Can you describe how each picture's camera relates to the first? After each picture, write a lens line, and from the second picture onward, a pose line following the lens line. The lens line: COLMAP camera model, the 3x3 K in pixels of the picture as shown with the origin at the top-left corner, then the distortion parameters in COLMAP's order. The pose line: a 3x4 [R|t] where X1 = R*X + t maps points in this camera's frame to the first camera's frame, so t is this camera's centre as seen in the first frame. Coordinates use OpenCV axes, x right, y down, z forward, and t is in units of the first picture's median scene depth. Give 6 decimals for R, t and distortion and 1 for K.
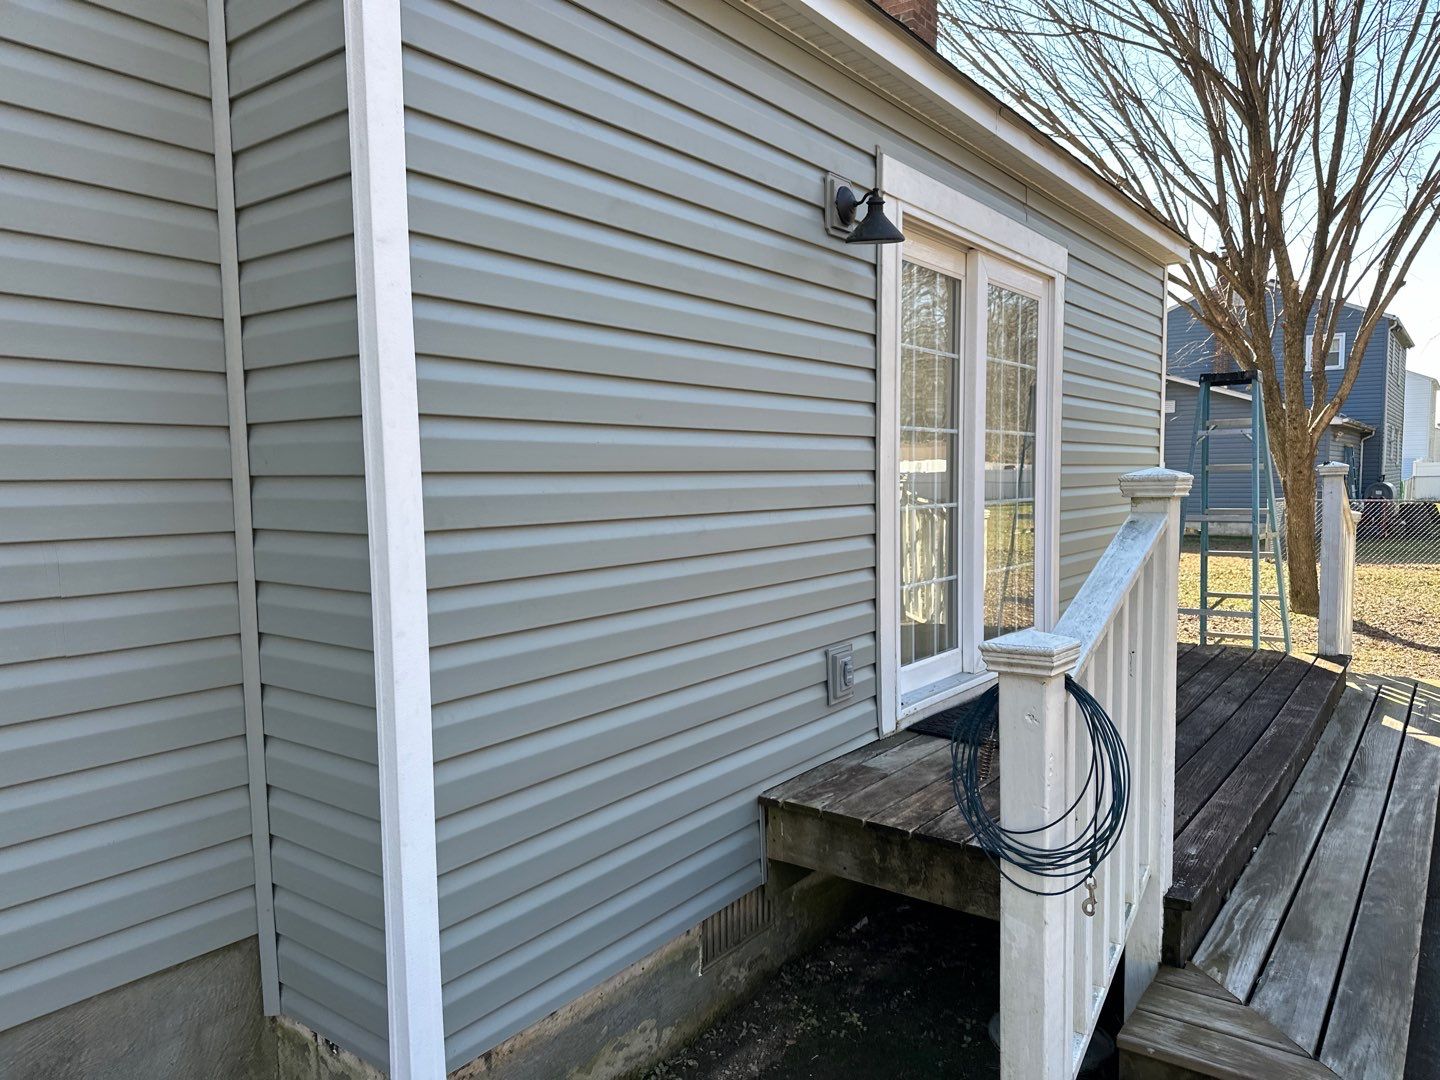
lens RADIAL K [[1020.9, 0, 739.8], [0, 1020.9, 558.3], [0, 0, 1]] dist [0.066955, -0.071240]
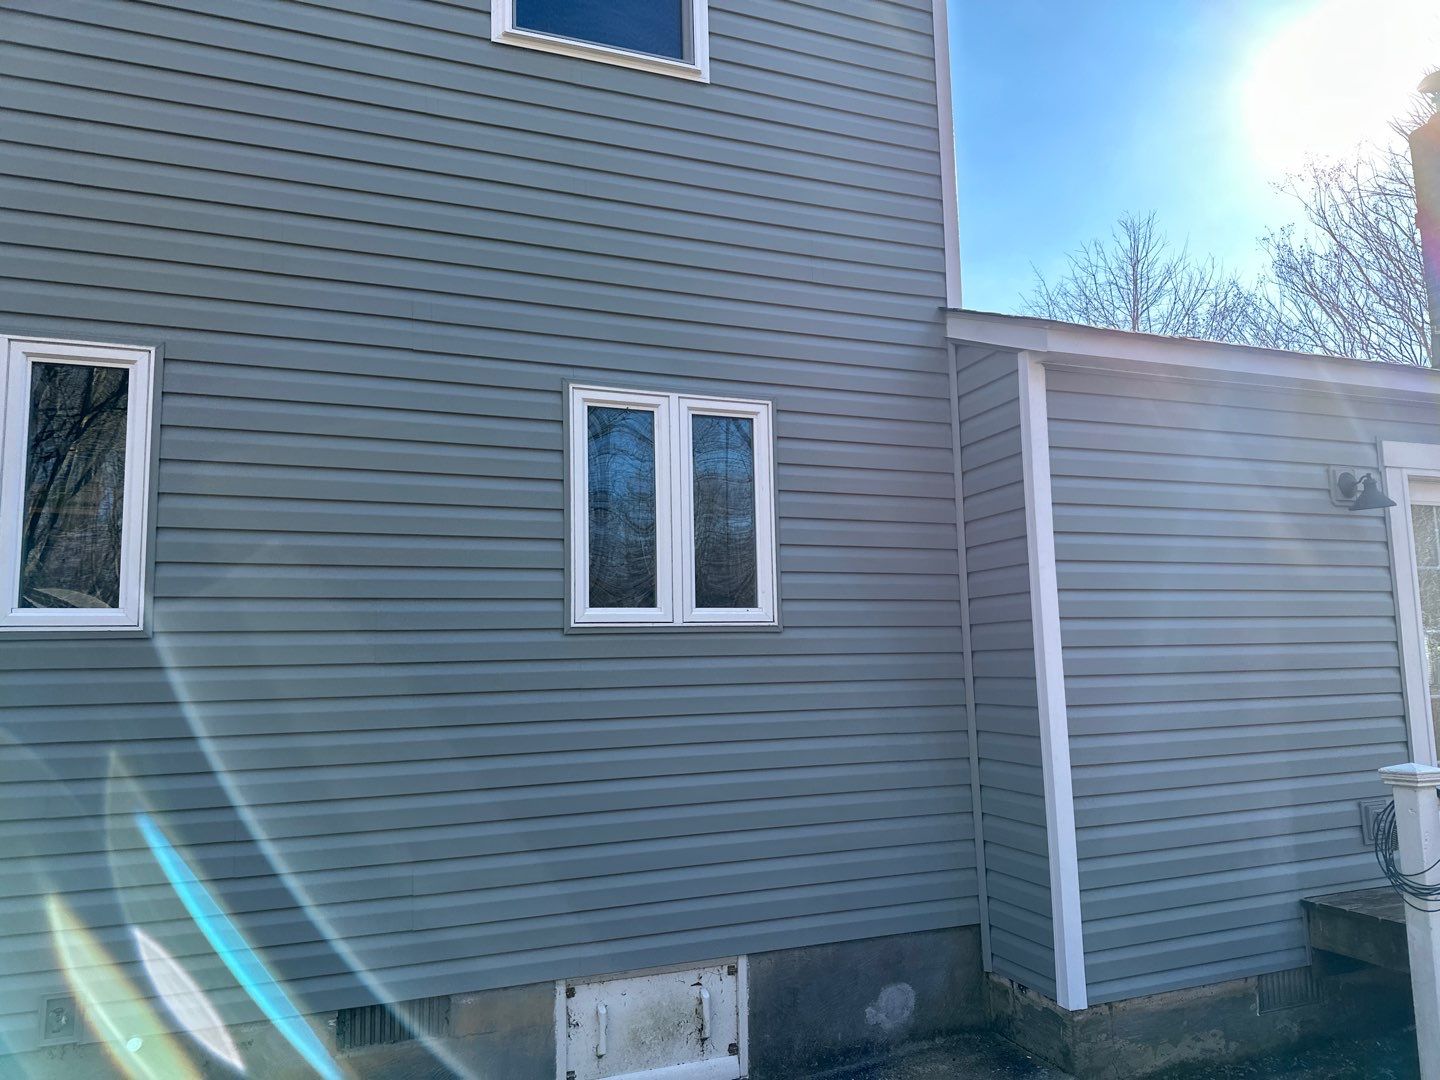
lens RADIAL K [[1020.9, 0, 739.8], [0, 1020.9, 558.3], [0, 0, 1]] dist [0.066955, -0.071240]
pose [[0.844836, -0.067223, -0.530785, 0.171090], [-0.029309, 0.984771, -0.171371, 0.038959], [0.534222, 0.160337, 0.829999, -0.751556]]
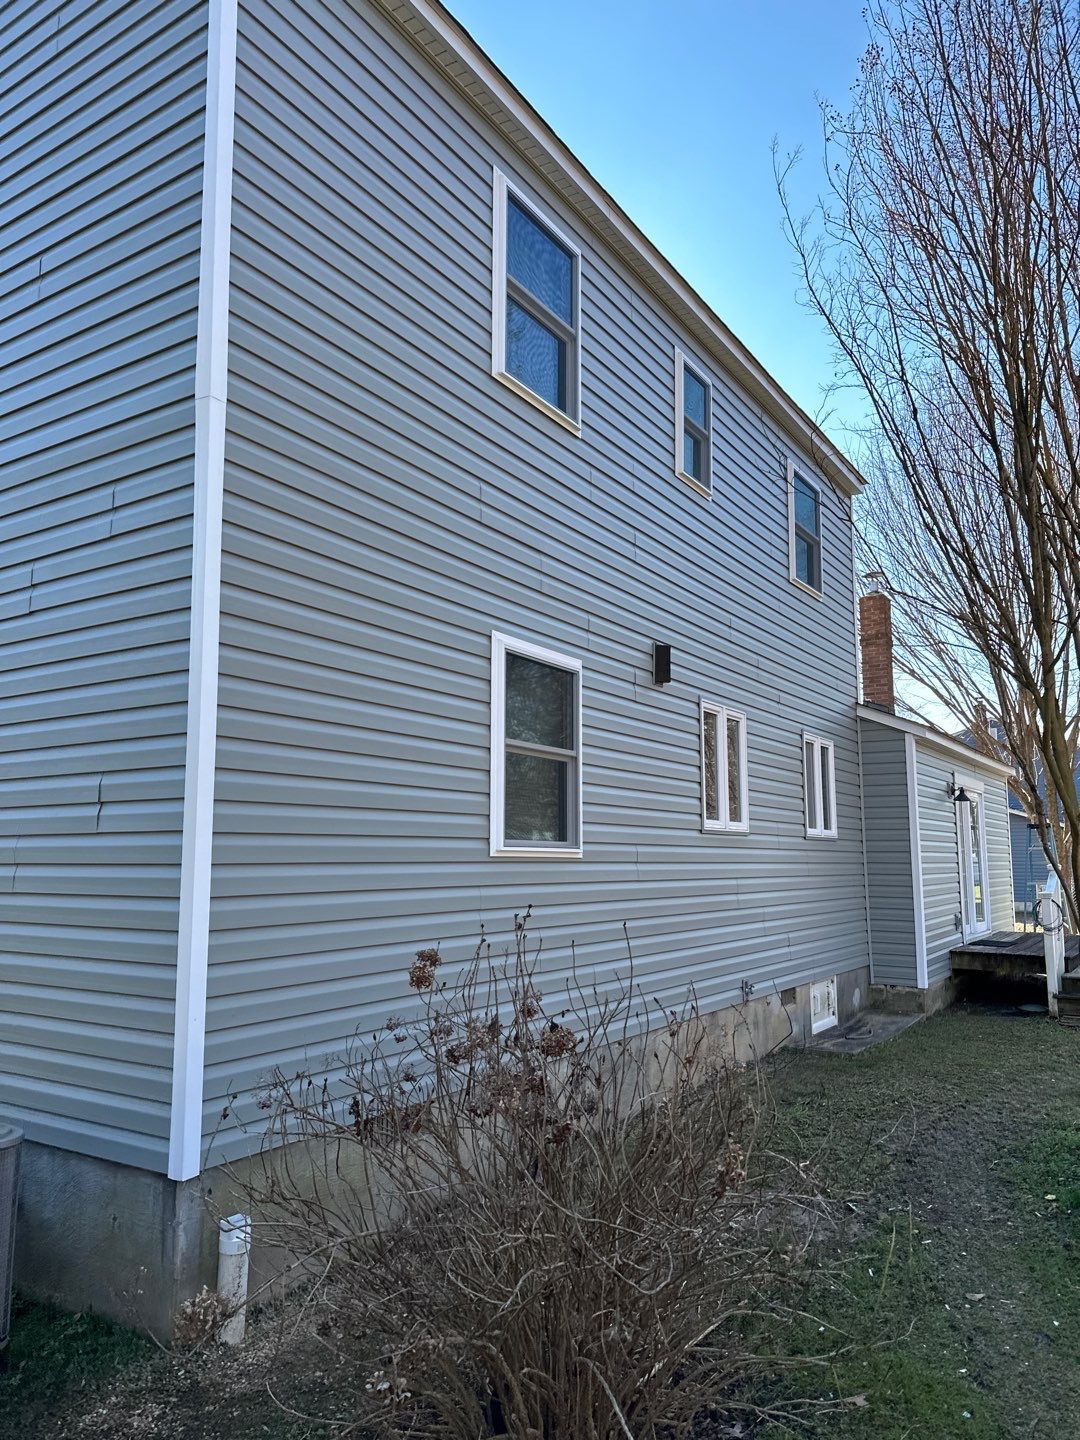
lens RADIAL K [[1022.1, 0, 595.4], [0, 1022.1, 725.5], [0, 0, 1]] dist [0.050813, -0.049671]
pose [[0.995942, 0.022235, 0.087211, -1.746678], [-0.002643, 0.975810, -0.218606, 0.278071], [-0.089962, 0.217489, 0.971908, -2.929966]]
